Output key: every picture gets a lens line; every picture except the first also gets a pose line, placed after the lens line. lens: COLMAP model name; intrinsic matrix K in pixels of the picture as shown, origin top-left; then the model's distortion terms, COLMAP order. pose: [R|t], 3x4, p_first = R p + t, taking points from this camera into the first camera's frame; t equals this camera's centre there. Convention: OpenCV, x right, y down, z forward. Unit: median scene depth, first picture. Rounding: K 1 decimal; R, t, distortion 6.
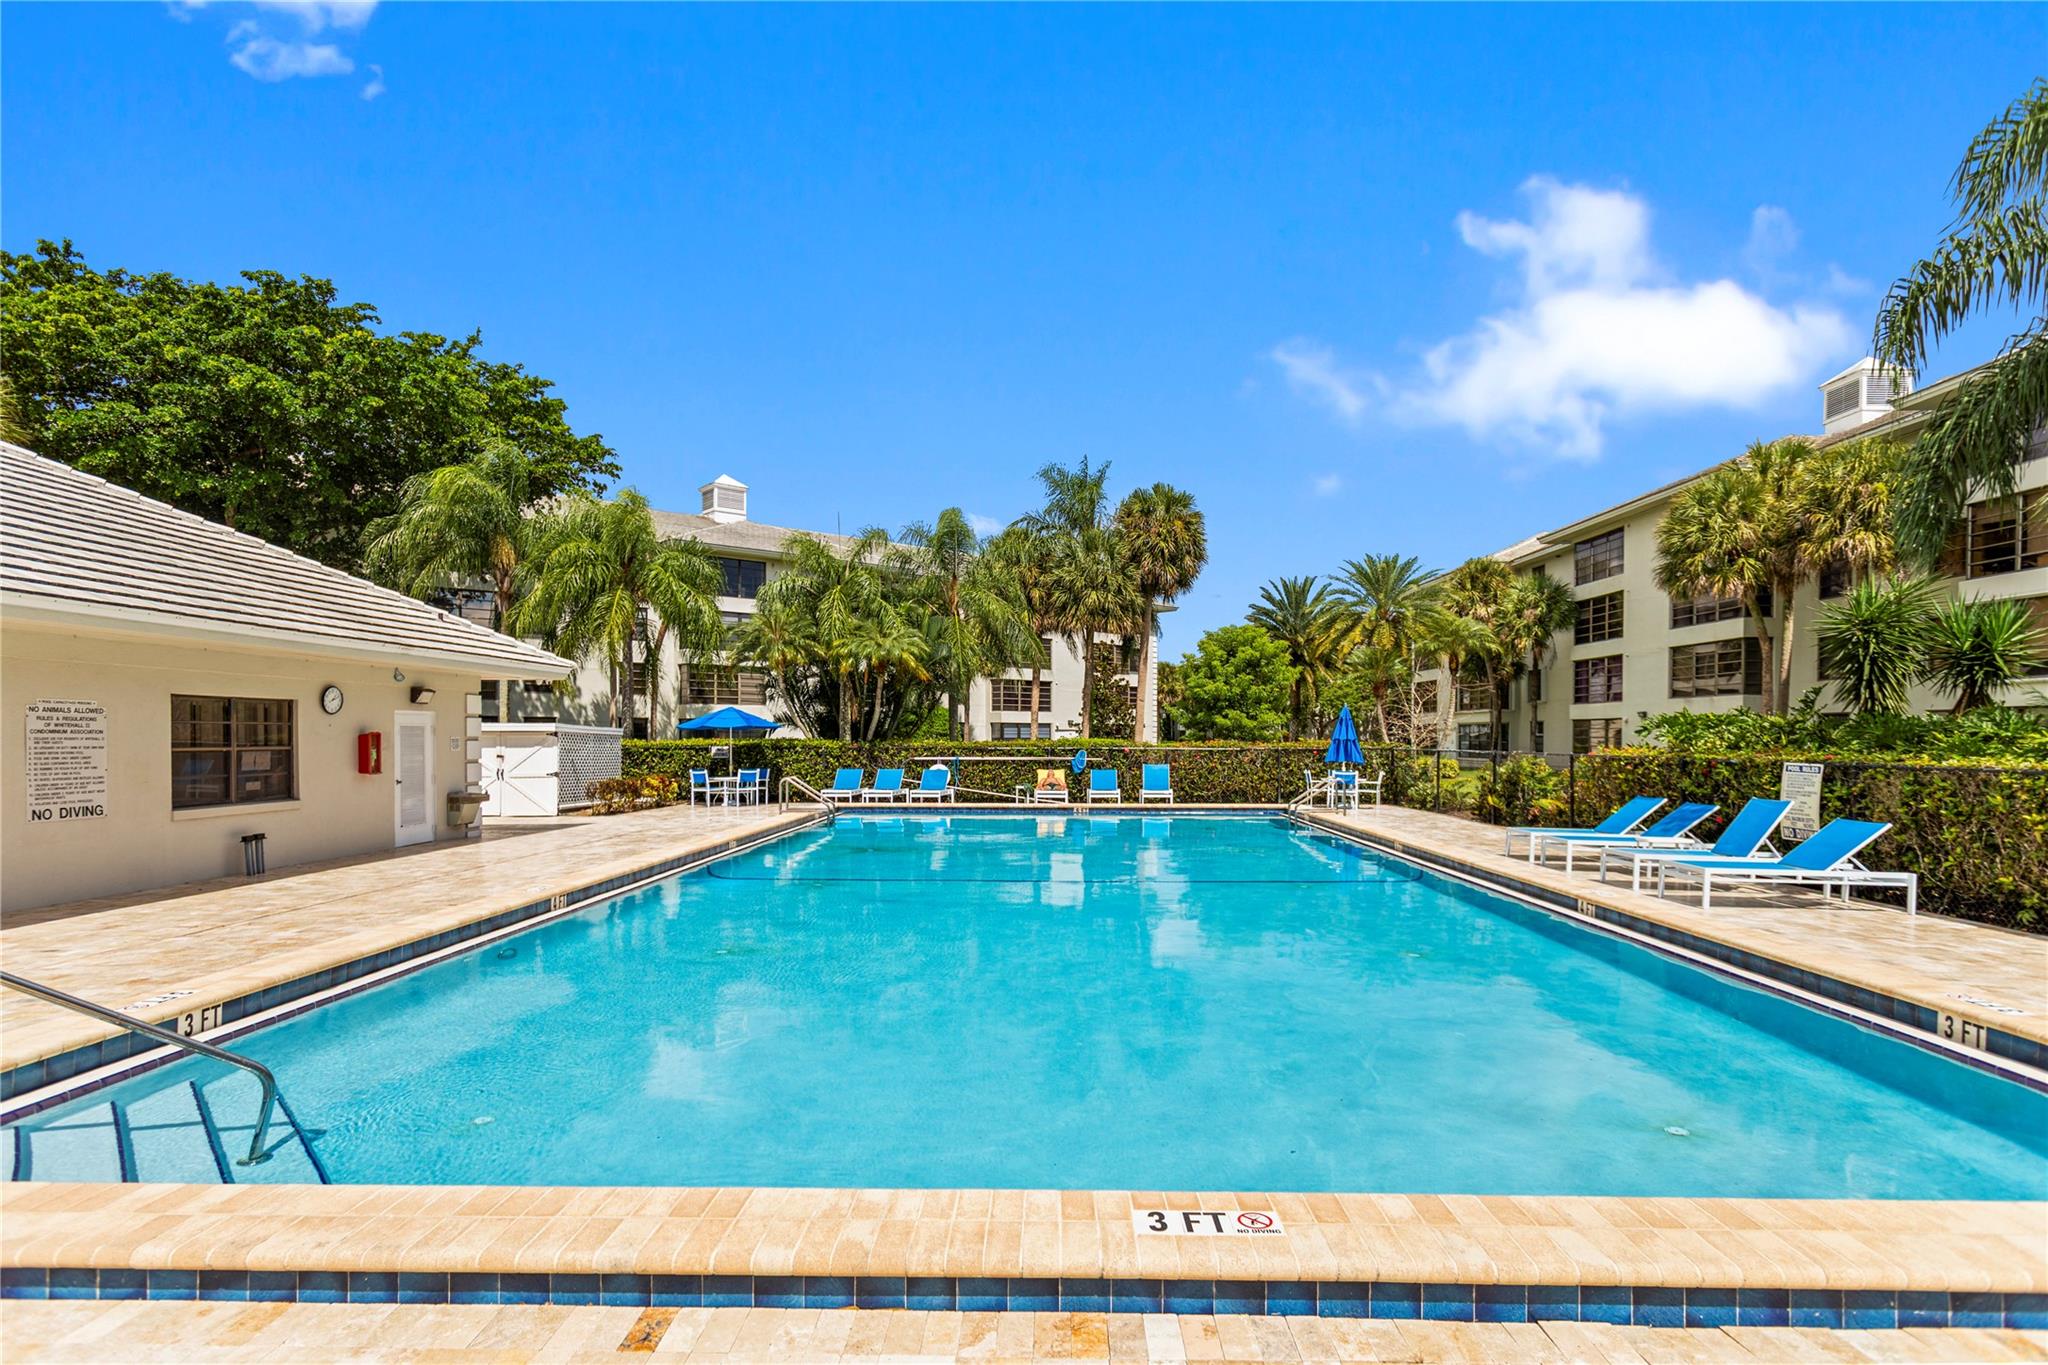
lens RADIAL K [[1048.6, 0, 1002.3], [0, 1048.6, 748.1], [0, 0, 1]] dist [0.012728, 0.001601]
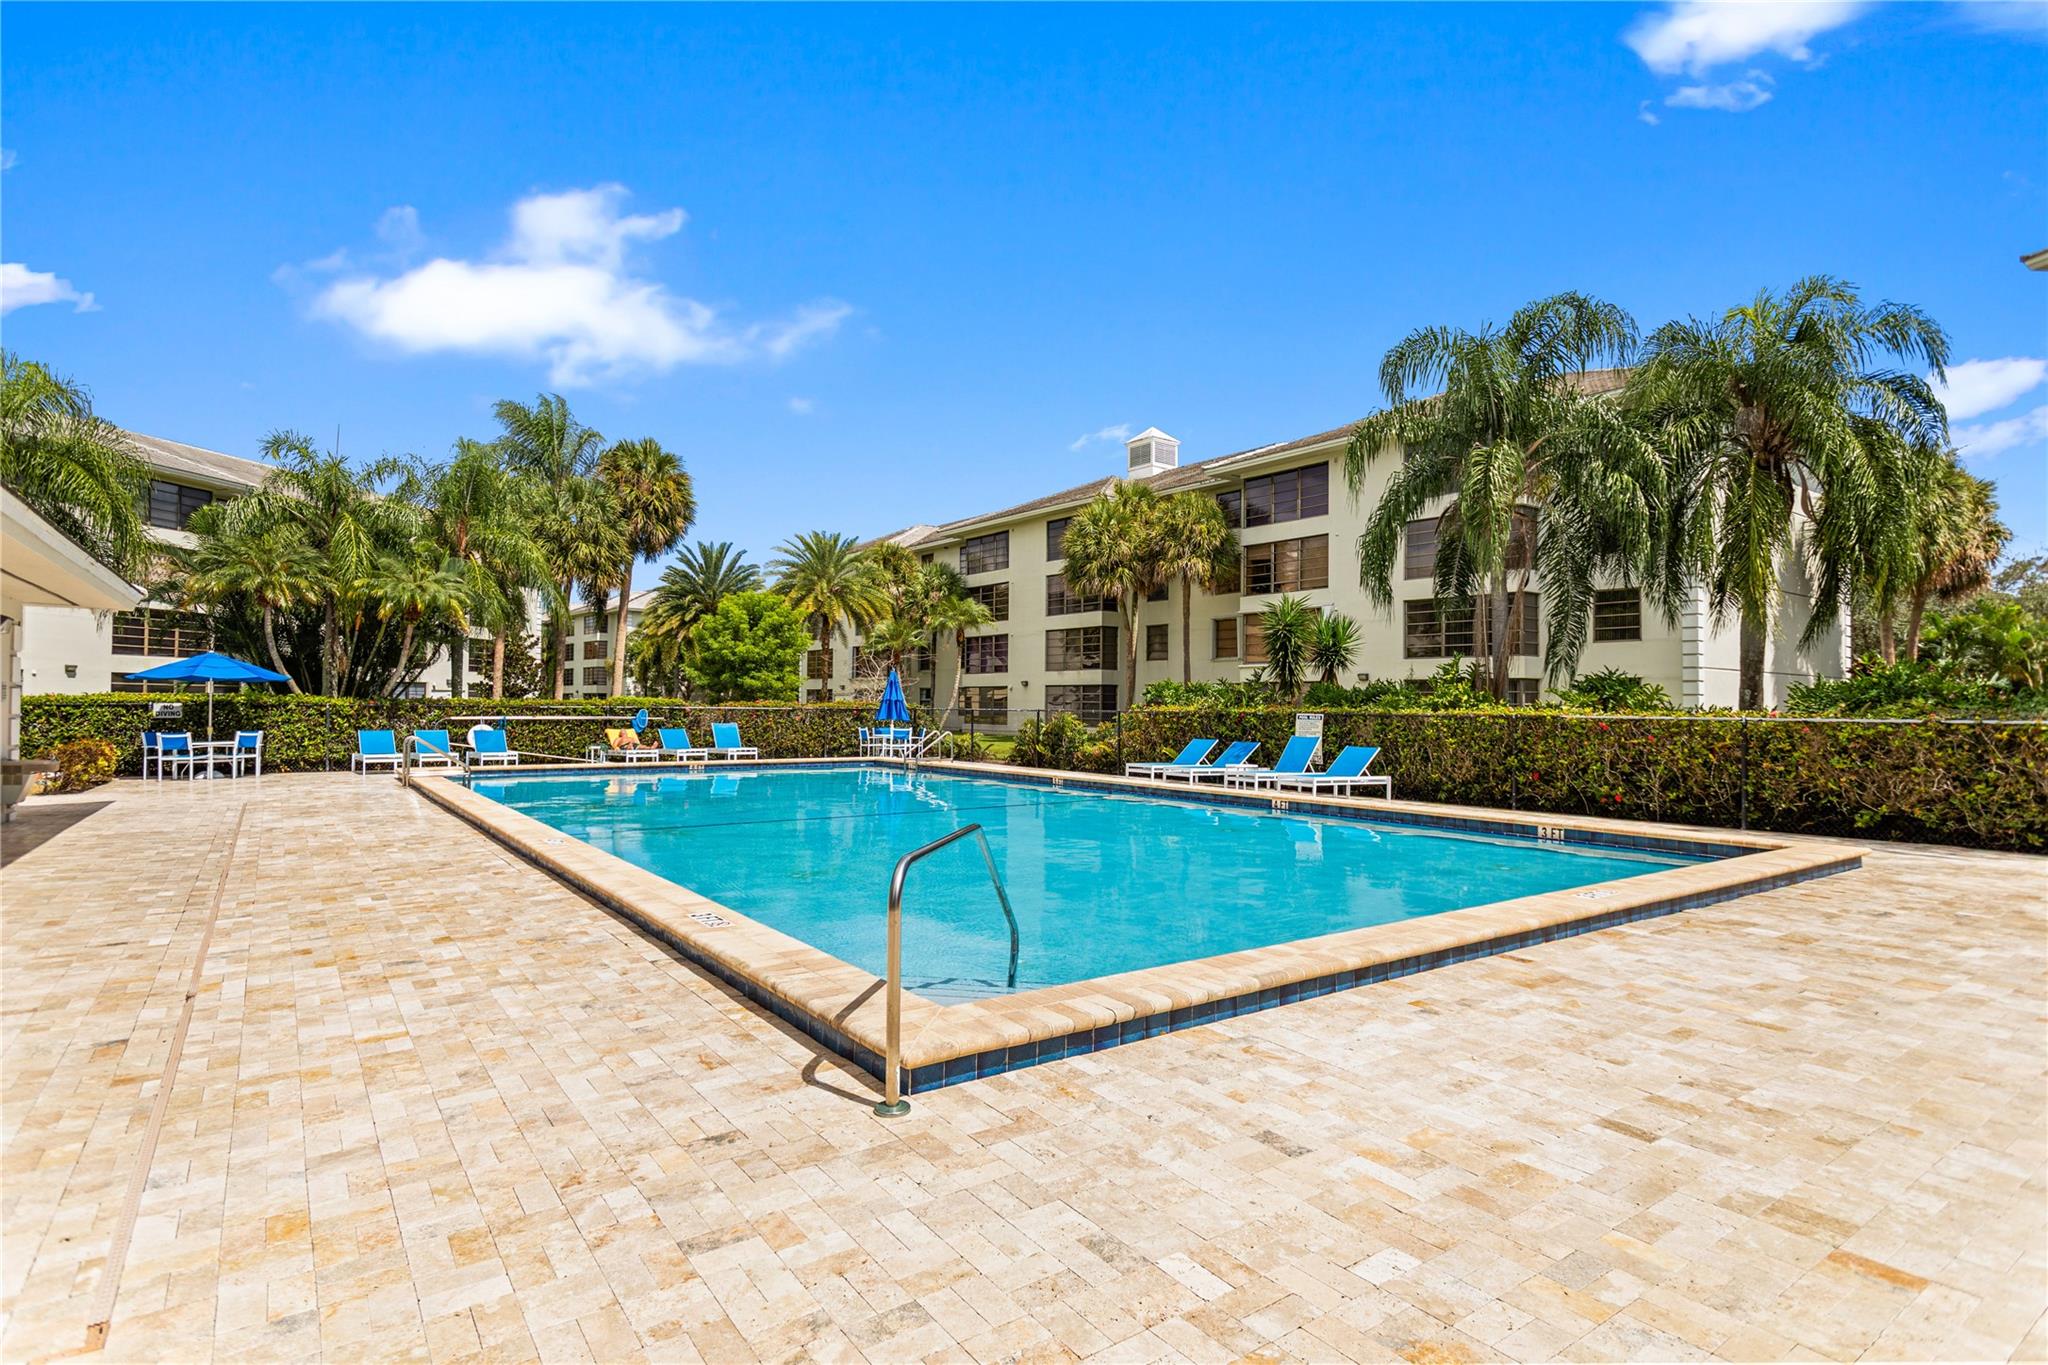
lens RADIAL K [[1076.8, 0, 1014.8], [0, 1076.8, 682.3], [0, 0, 1]] dist [0.013870, 0.000566]
pose [[0.801199, 0.017271, 0.598149, -0.226699], [0.000150, 0.999578, -0.029062, 0.005733], [-0.598398, 0.023374, 0.800858, -0.013455]]
